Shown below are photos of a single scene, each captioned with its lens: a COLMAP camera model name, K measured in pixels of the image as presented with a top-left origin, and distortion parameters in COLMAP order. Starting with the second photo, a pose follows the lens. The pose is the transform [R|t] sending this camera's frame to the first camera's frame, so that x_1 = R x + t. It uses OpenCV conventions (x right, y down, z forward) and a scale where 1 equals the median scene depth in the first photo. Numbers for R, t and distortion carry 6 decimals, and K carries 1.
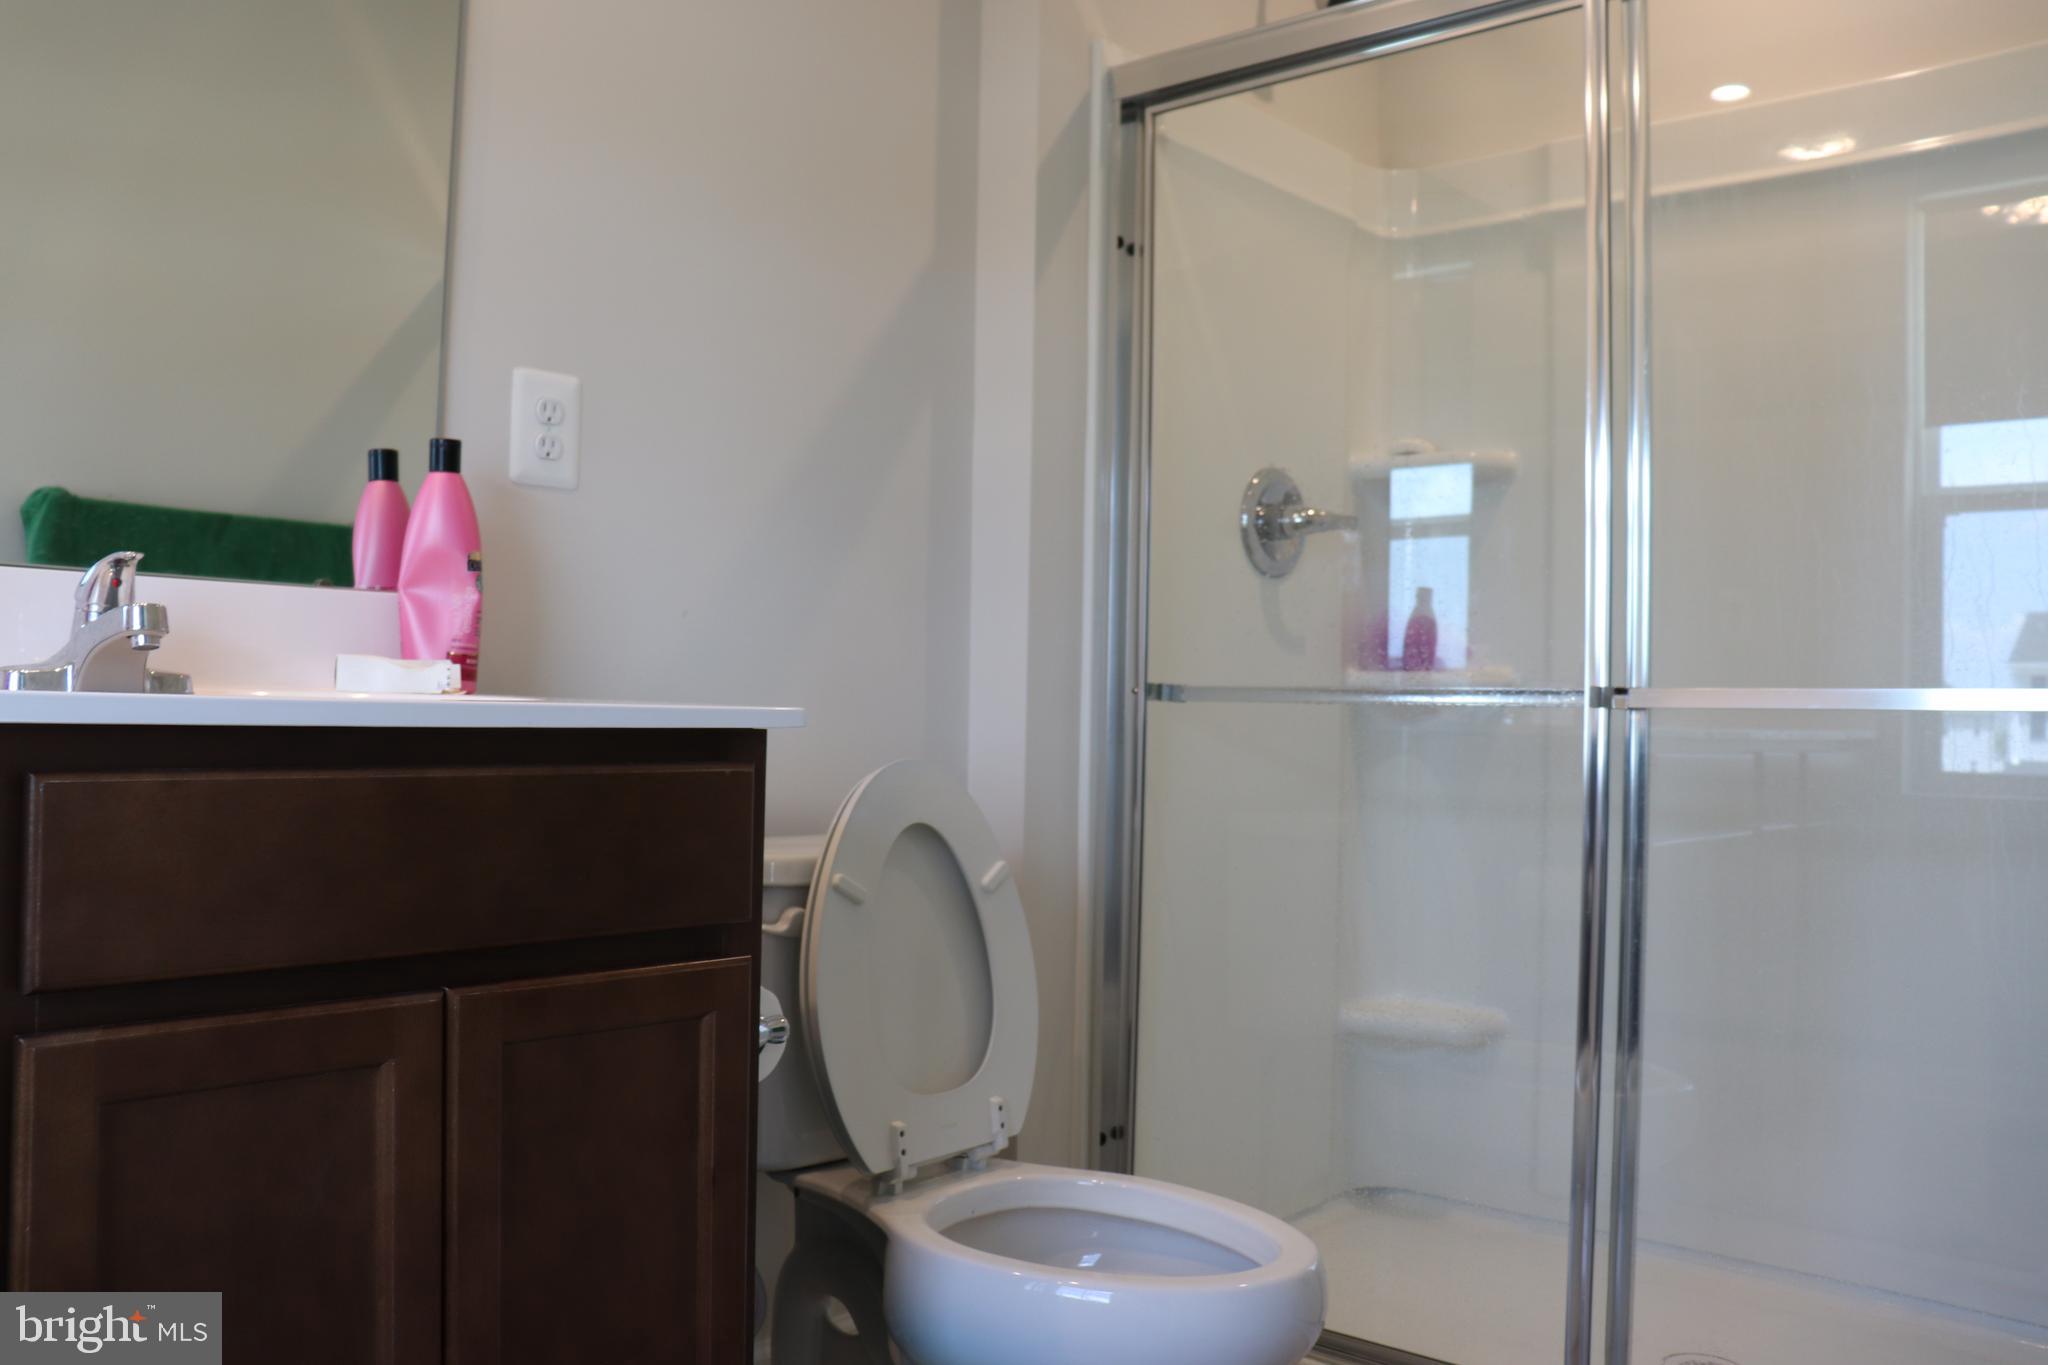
lens RADIAL K [[1689.2, 0, 1010.2], [0, 1689.2, 685.8], [0, 0, 1]] dist [-0.172850, 0.158046]
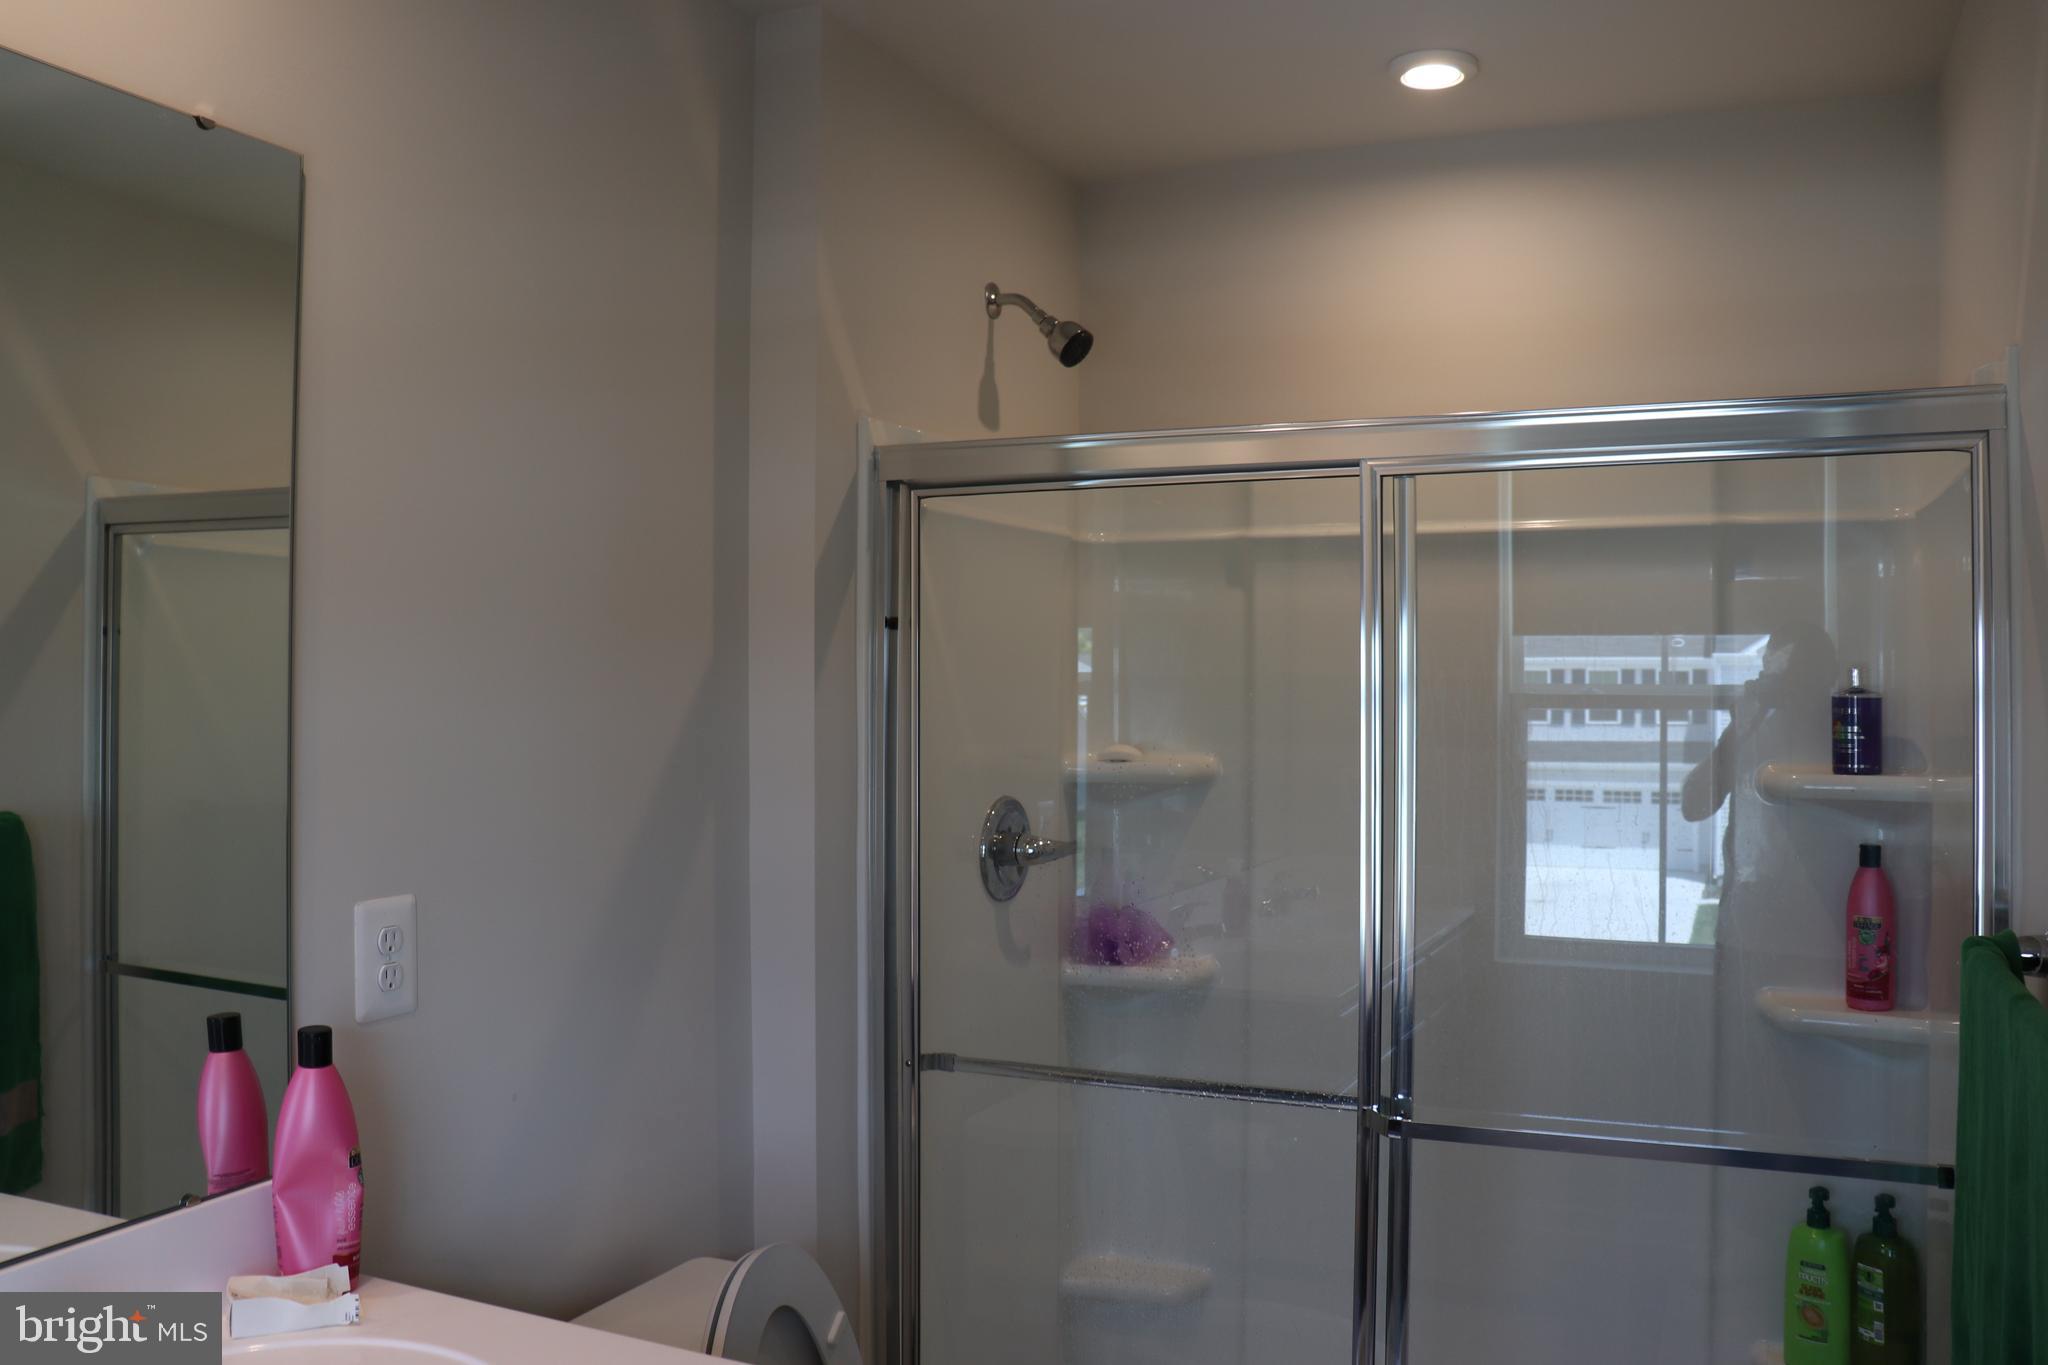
lens RADIAL K [[1689.2, 0, 1026.9], [0, 1689.2, 683.7], [0, 0, 1]] dist [-0.172850, 0.158046]
pose [[0.956203, -0.017279, 0.292193, -0.158259], [0.009825, 0.999588, 0.026960, -0.264467], [-0.292539, -0.022908, 0.955979, -0.009977]]
